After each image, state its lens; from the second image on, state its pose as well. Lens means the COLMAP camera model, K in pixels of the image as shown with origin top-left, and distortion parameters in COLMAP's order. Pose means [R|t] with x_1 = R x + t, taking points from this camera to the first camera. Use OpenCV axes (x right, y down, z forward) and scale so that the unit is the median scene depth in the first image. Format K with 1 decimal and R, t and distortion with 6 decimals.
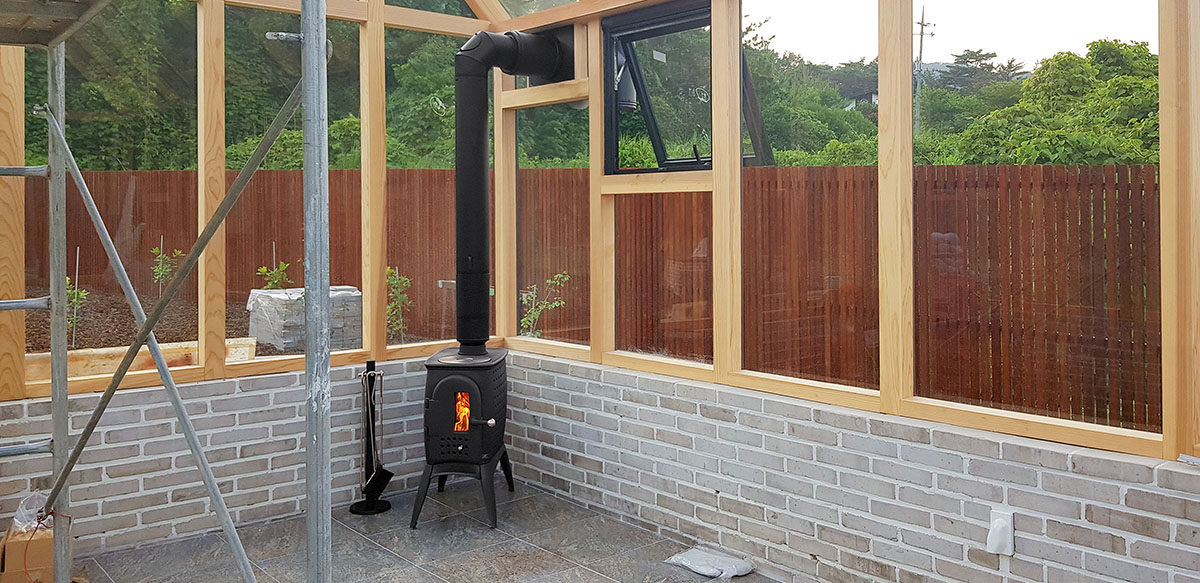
lens RADIAL K [[996.8, 0, 650.9], [0, 996.8, 230.6], [0, 0, 1]] dist [0.032157, -0.045516]
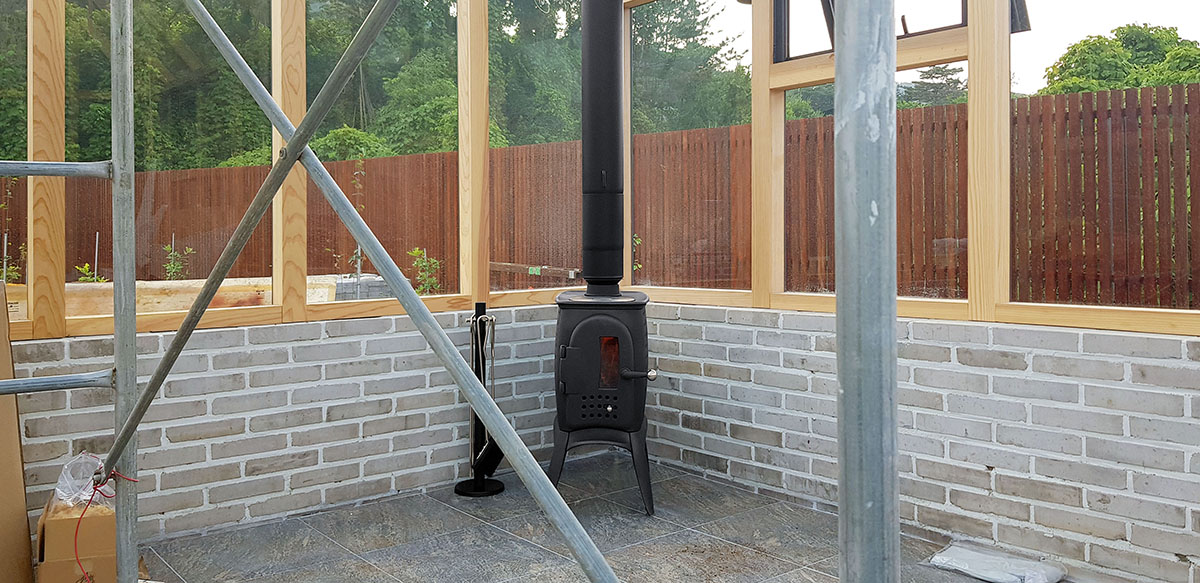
lens RADIAL K [[920.3, 0, 531.8], [0, 920.3, 254.4], [0, 0, 1]] dist [0.062356, -0.073194]
pose [[0.997757, -0.007611, -0.066505, -0.204038], [0.007164, 0.999950, -0.006950, 0.103882], [0.066555, 0.006458, 0.997762, 0.290292]]
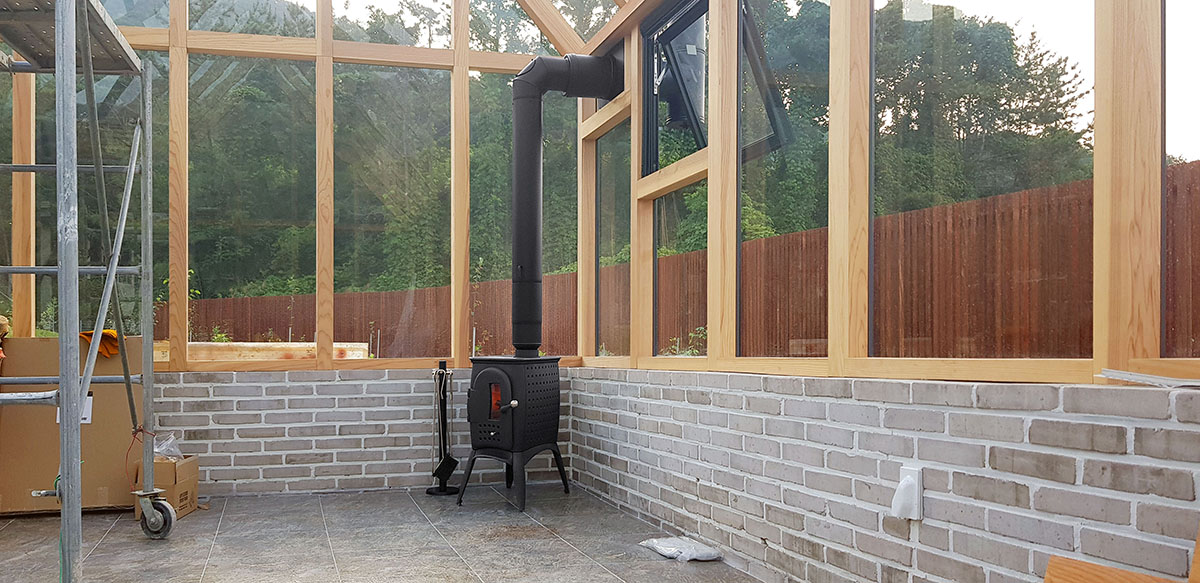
lens RADIAL K [[920.3, 0, 507.9], [0, 920.3, 374.0], [0, 0, 1]] dist [0.062356, -0.073194]
pose [[0.872472, 0.012270, -0.488510, 0.318211], [-0.013813, 0.999904, 0.000444, 0.153204], [0.488469, 0.006360, 0.872558, 0.130848]]
